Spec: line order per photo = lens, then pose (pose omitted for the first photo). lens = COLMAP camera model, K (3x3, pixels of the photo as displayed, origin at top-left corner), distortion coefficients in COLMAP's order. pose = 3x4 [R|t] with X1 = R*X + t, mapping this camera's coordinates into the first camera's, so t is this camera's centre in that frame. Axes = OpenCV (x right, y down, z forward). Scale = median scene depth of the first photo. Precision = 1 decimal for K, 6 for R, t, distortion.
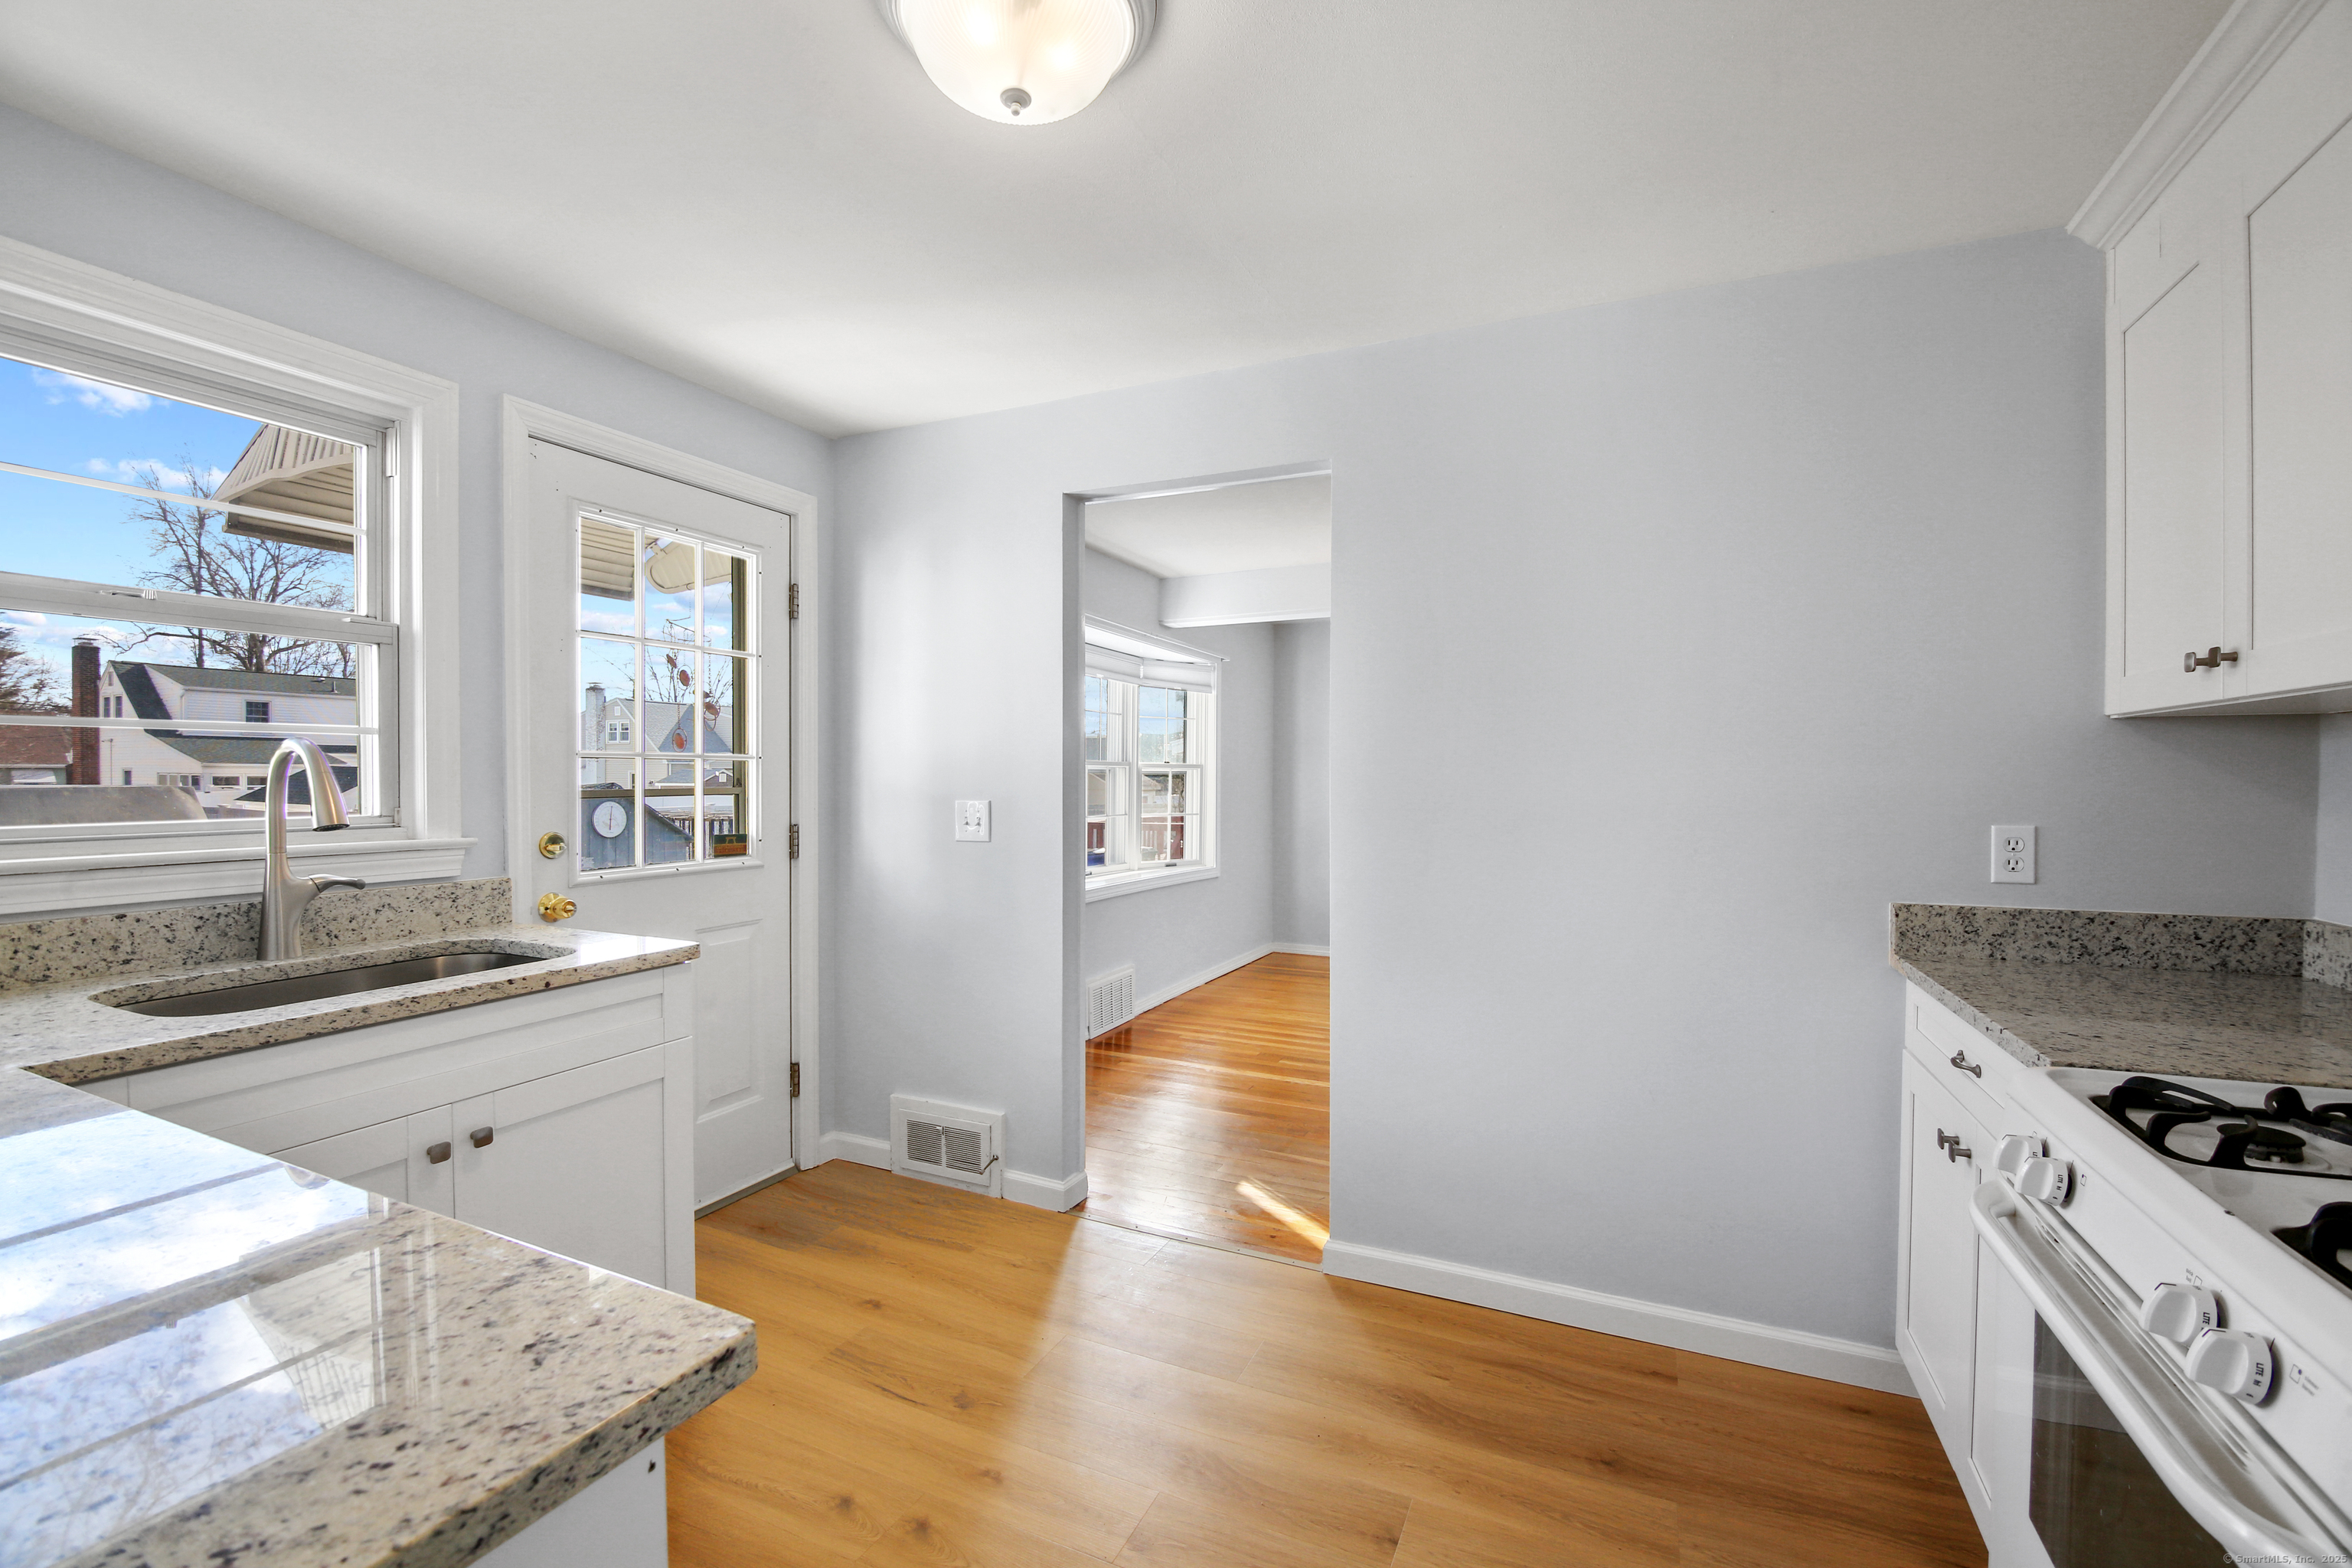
lens RADIAL K [[991.7, 0, 1168.9], [0, 991.7, 765.5], [0, 0, 1]] dist [0.001370, -0.010893]
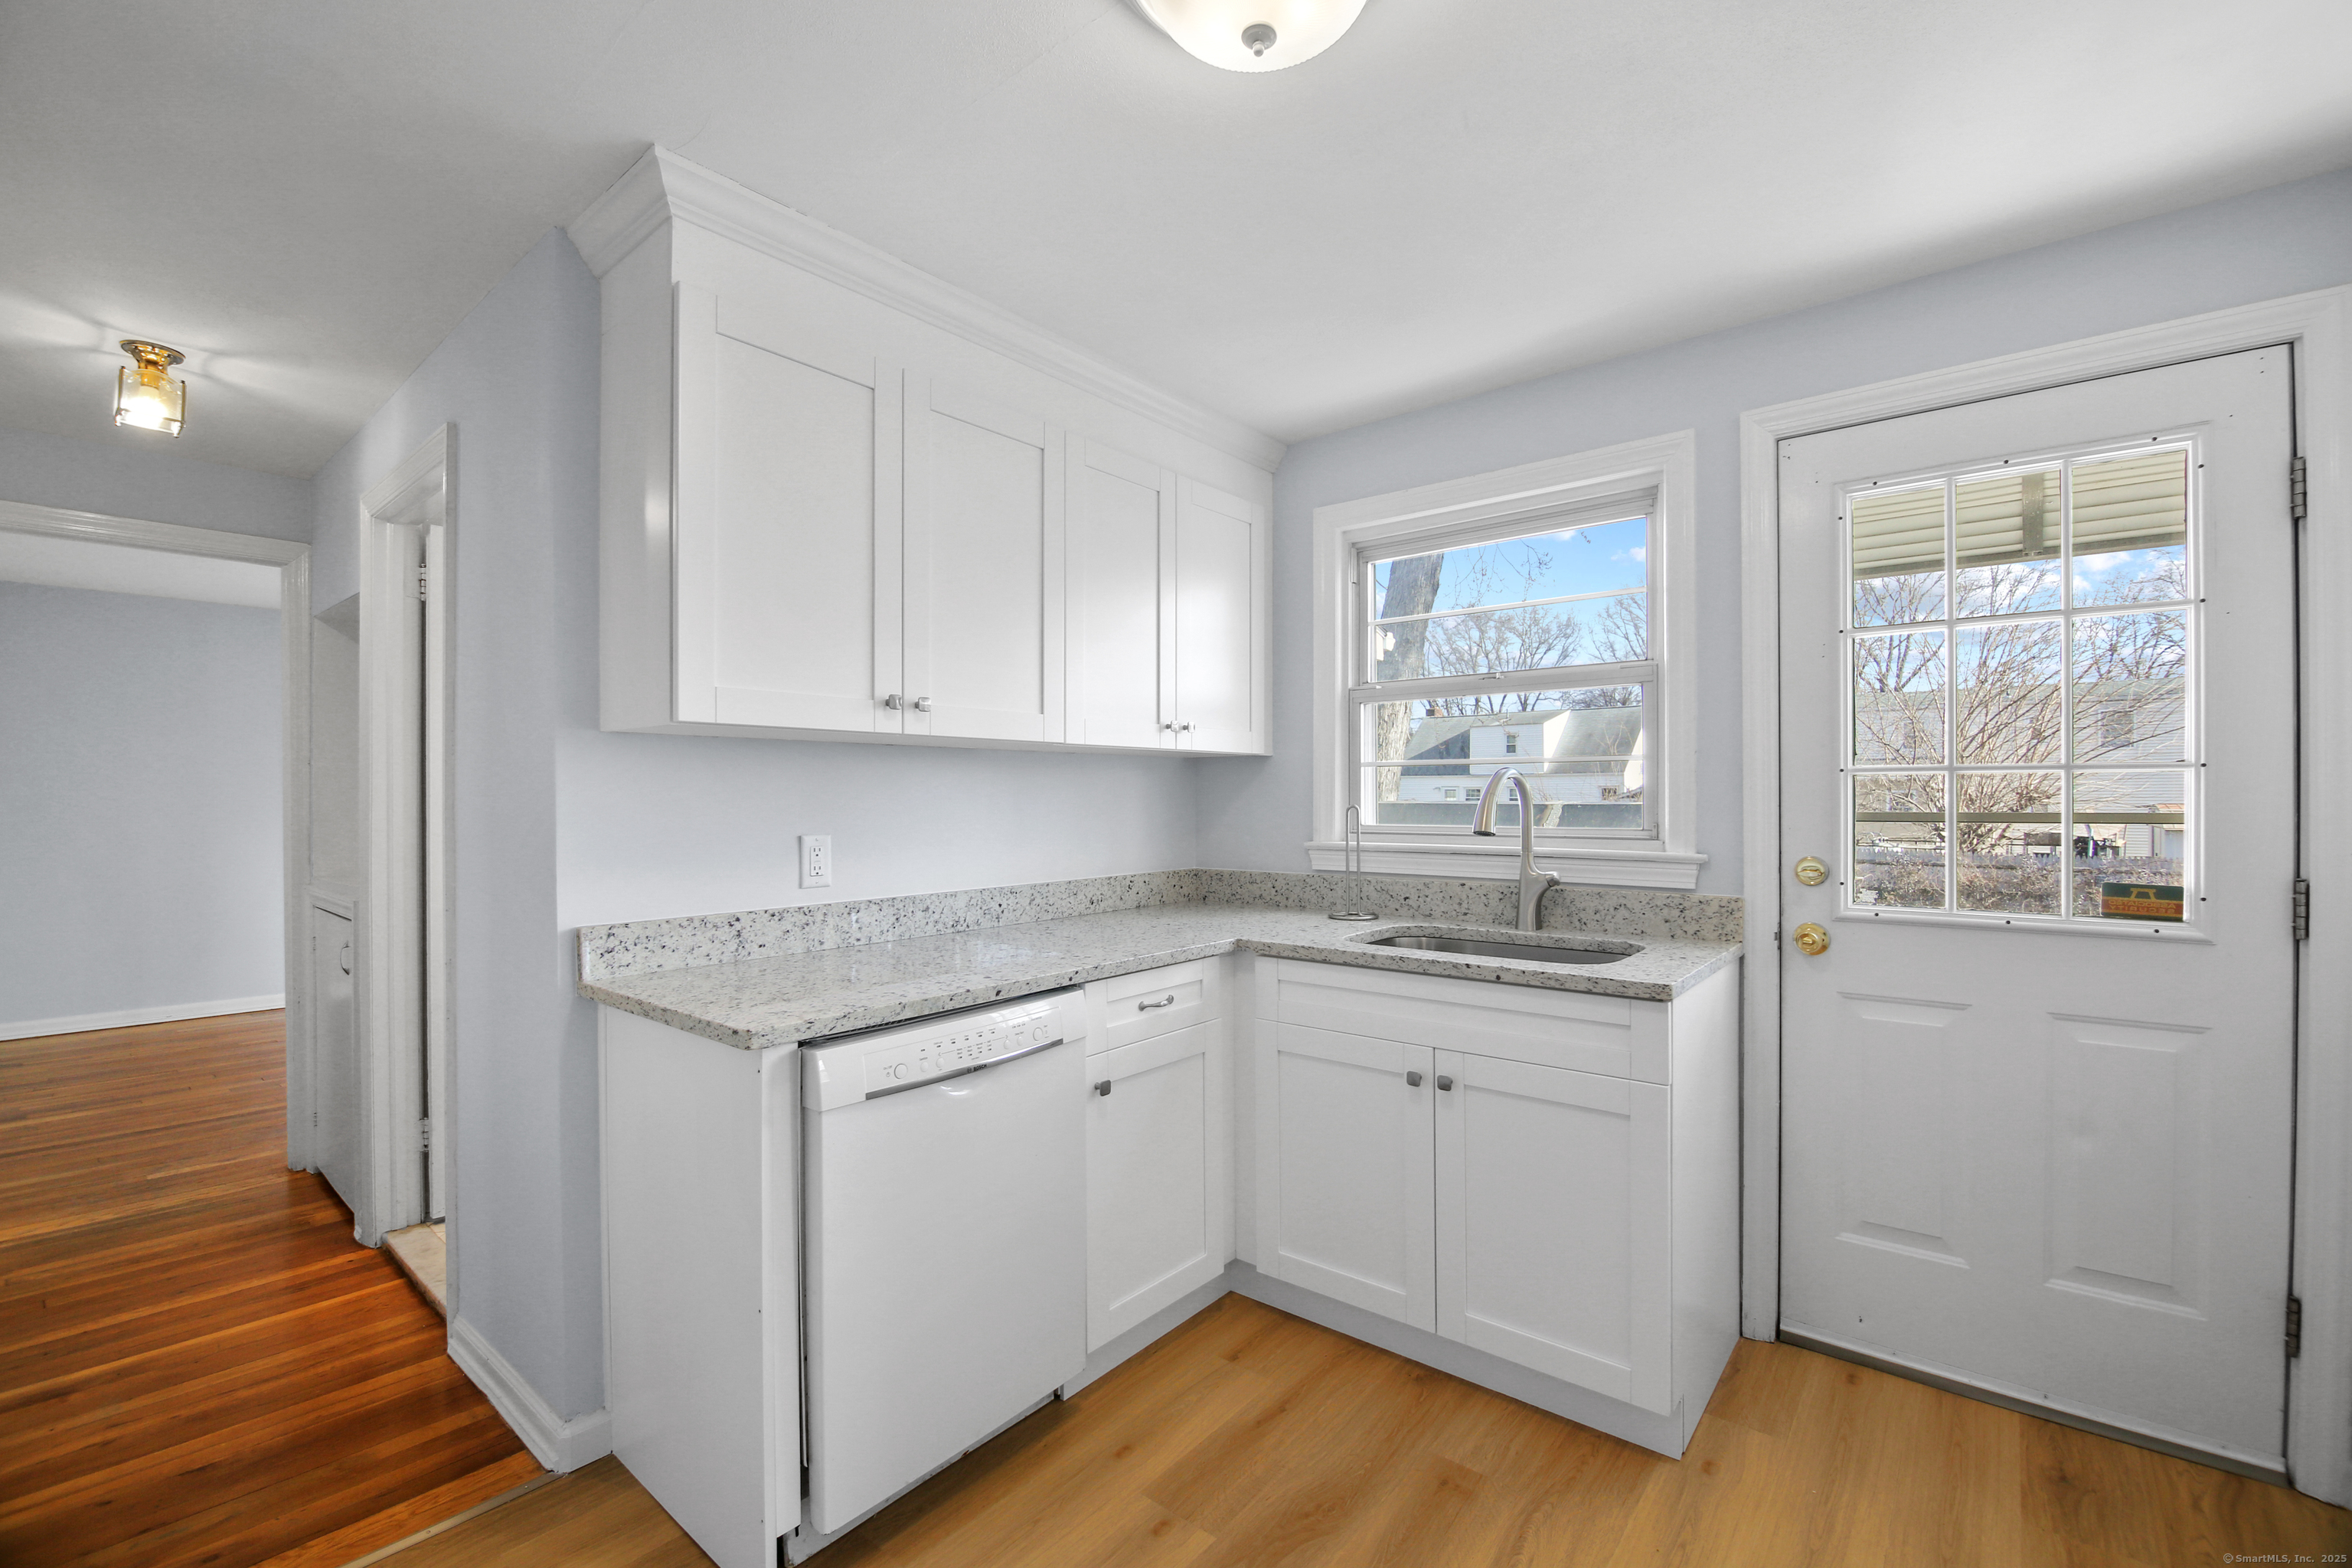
lens RADIAL K [[998.0, 0, 1194.4], [0, 998.0, 781.0], [0, 0, 1]] dist [-0.000450, -0.010525]
pose [[-0.240441, -0.014149, -0.970561, 0.454101], [0.010505, 0.999797, -0.017178, 0.007924], [0.970607, -0.014326, -0.240244, 0.738185]]
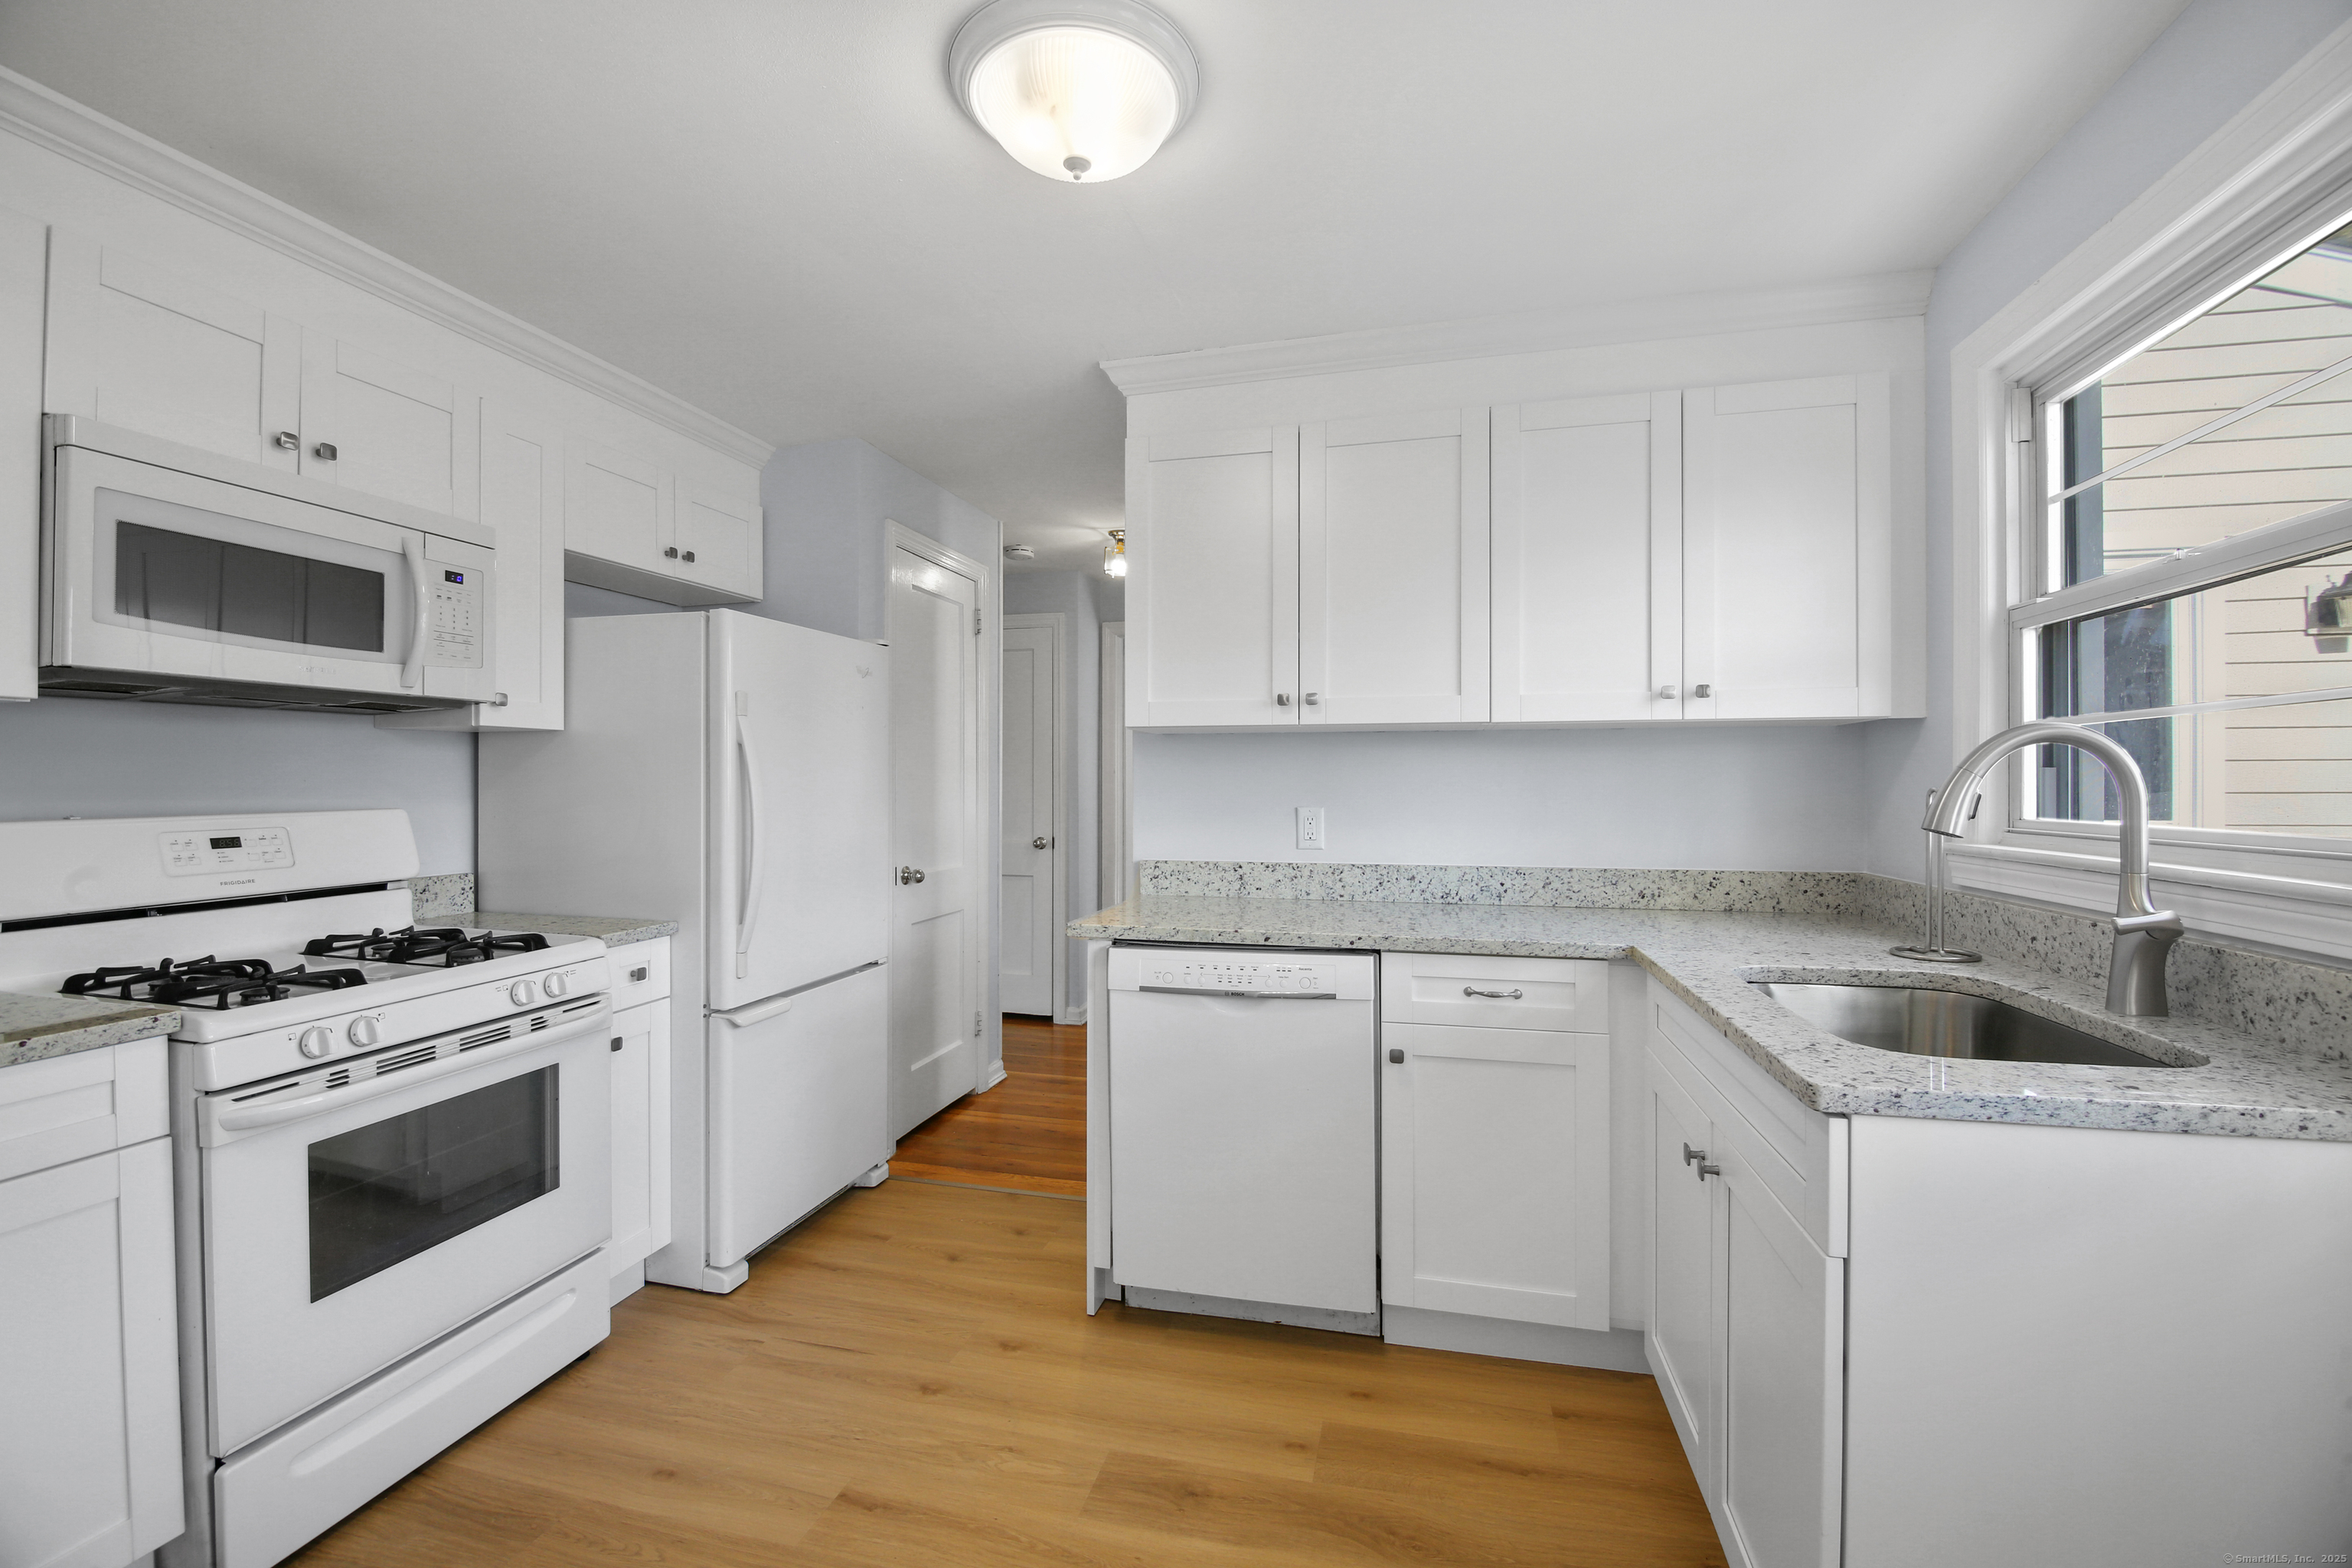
lens RADIAL K [[991.7, 0, 1168.9], [0, 991.7, 765.5], [0, 0, 1]] dist [0.001370, -0.010893]
pose [[-0.982085, -0.004176, -0.188394, -0.032064], [0.000828, 0.999649, -0.026474, 0.021545], [0.188439, -0.026156, -0.981737, 1.334467]]
